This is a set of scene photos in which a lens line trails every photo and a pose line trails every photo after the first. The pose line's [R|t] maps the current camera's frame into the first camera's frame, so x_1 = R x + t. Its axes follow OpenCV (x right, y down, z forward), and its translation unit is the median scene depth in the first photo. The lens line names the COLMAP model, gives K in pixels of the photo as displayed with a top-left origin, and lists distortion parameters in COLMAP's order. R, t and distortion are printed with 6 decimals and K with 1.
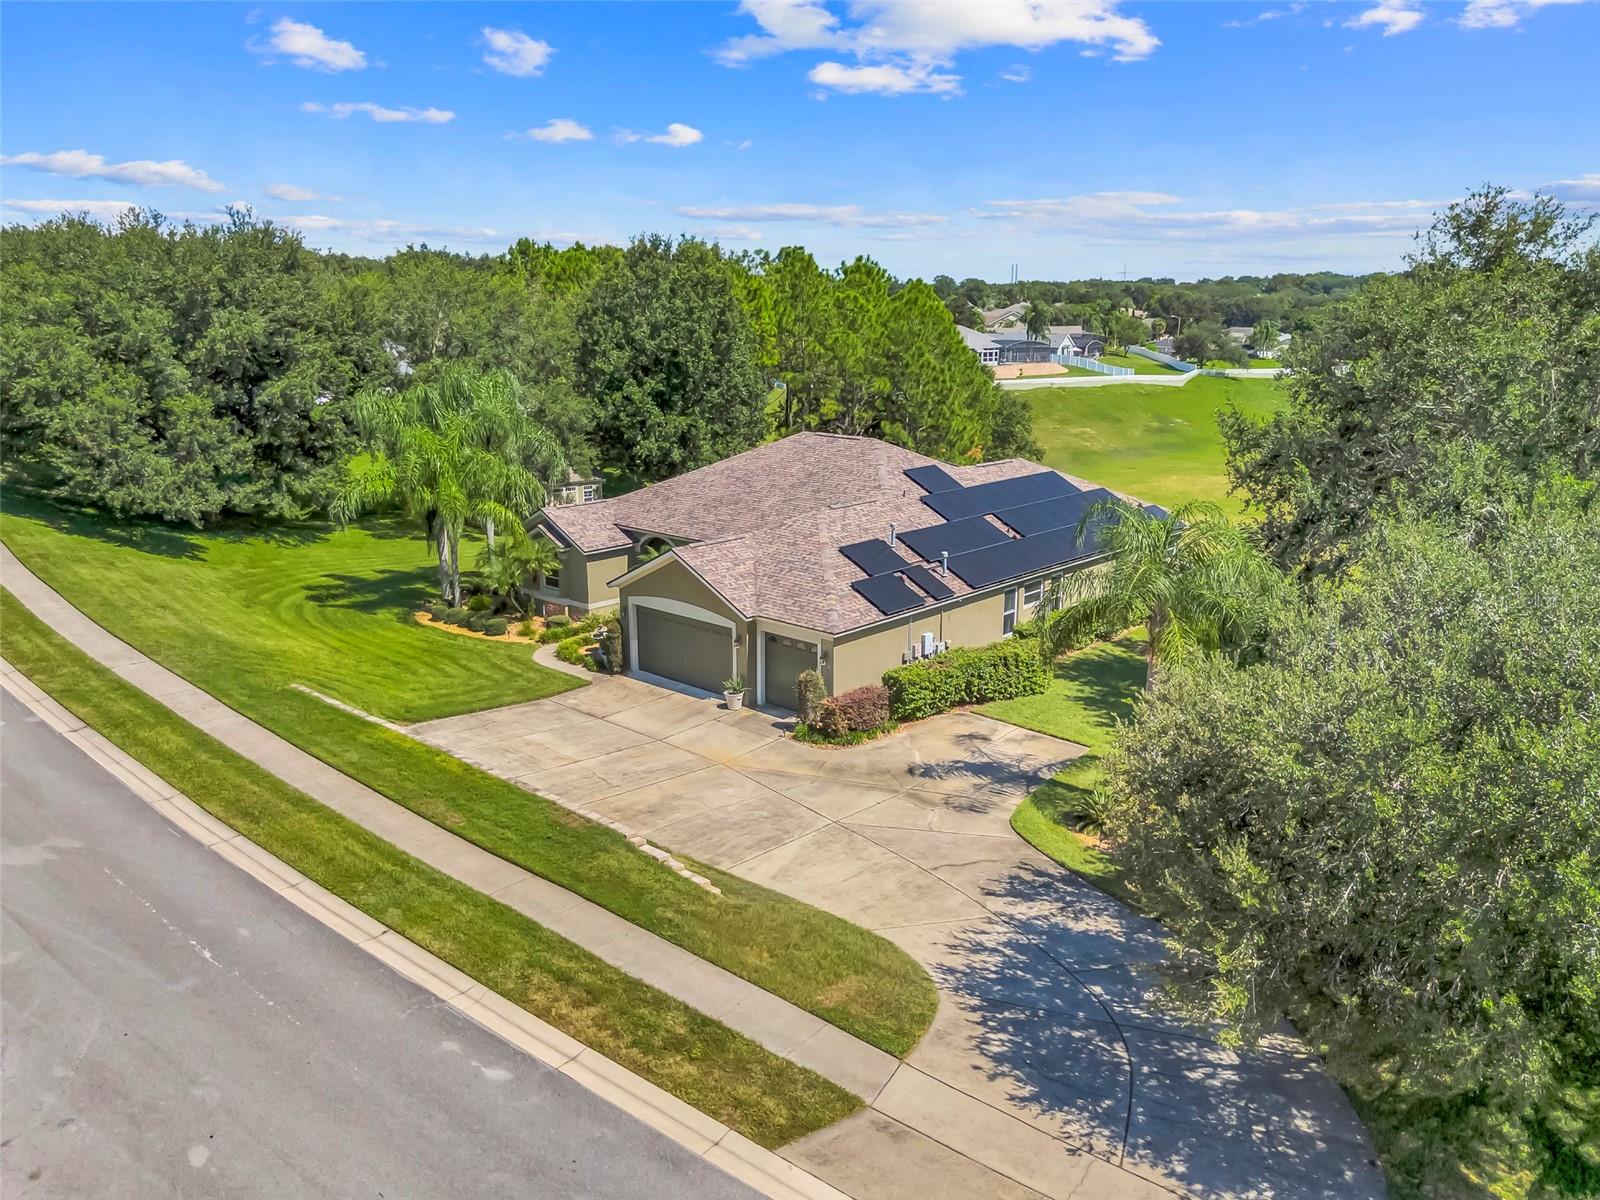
lens RADIAL K [[1227.1, 0, 800.0], [0, 1227.1, 600.0], [0, 0, 1]] dist [0.082999, 0.000039]
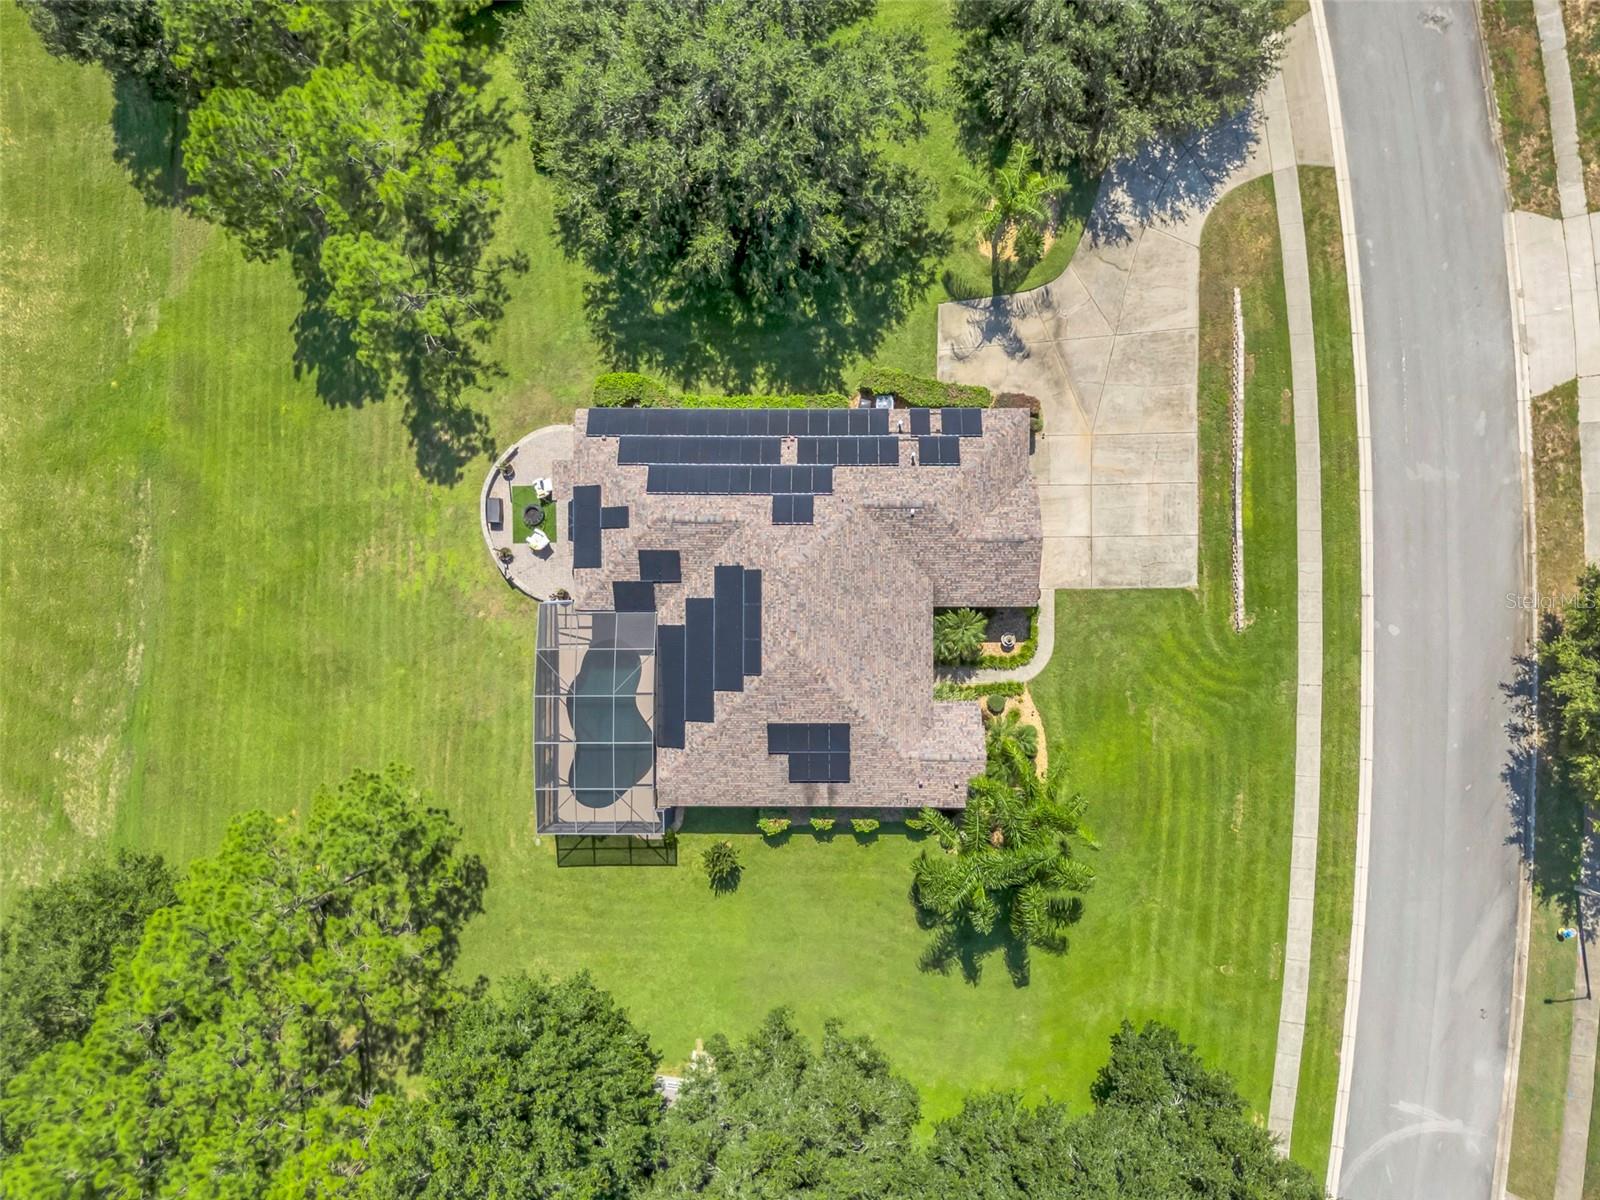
lens RADIAL K [[1191.4, 0, 804.1], [0, 1191.4, 581.2], [0, 0, 1]] dist [0.068279, -0.066060]
pose [[-0.671916, -0.739813, 0.034718, 0.001338], [0.203322, -0.139180, 0.969169, -1.559136], [-0.712172, 0.658259, 0.243938, 0.894641]]
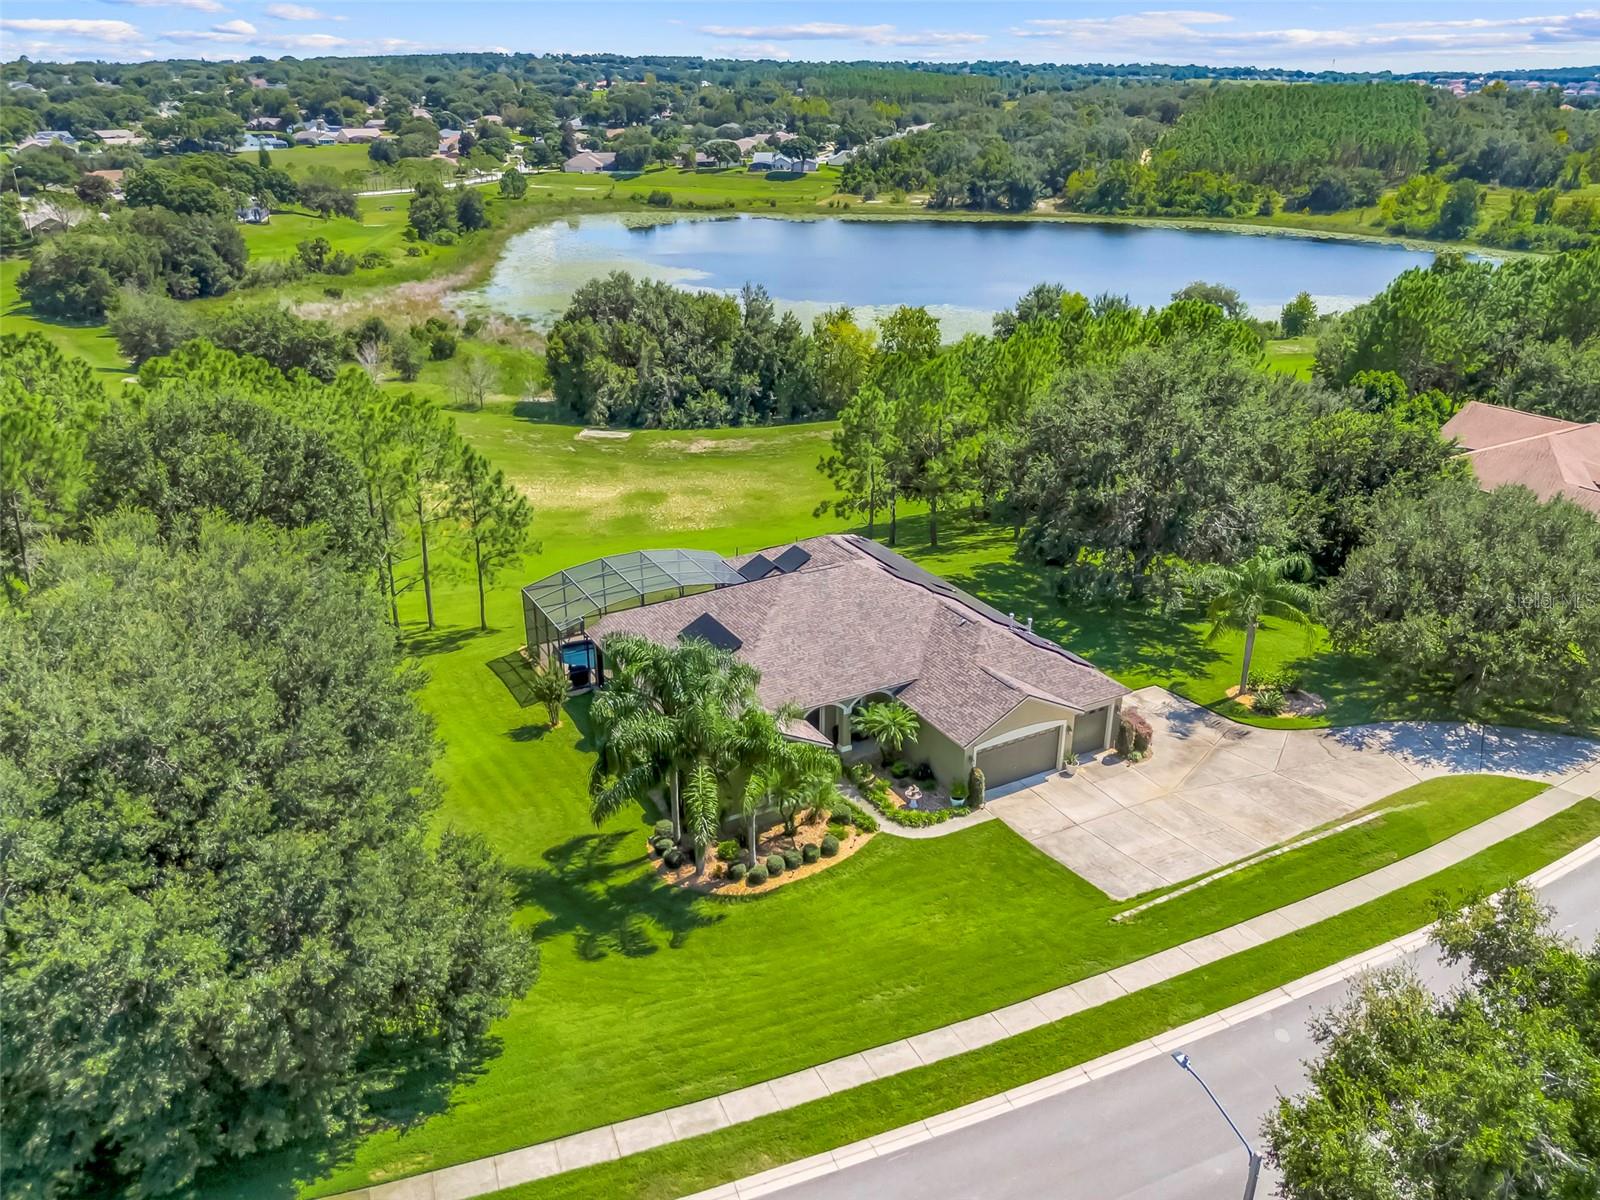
lens RADIAL K [[1191.4, 0, 804.1], [0, 1191.4, 581.2], [0, 0, 1]] dist [0.068279, -0.066060]
pose [[0.315467, -0.361160, 0.877522, -1.310851], [0.226613, 0.926659, 0.299916, -0.616452], [-0.921481, 0.104244, 0.374174, 0.728194]]
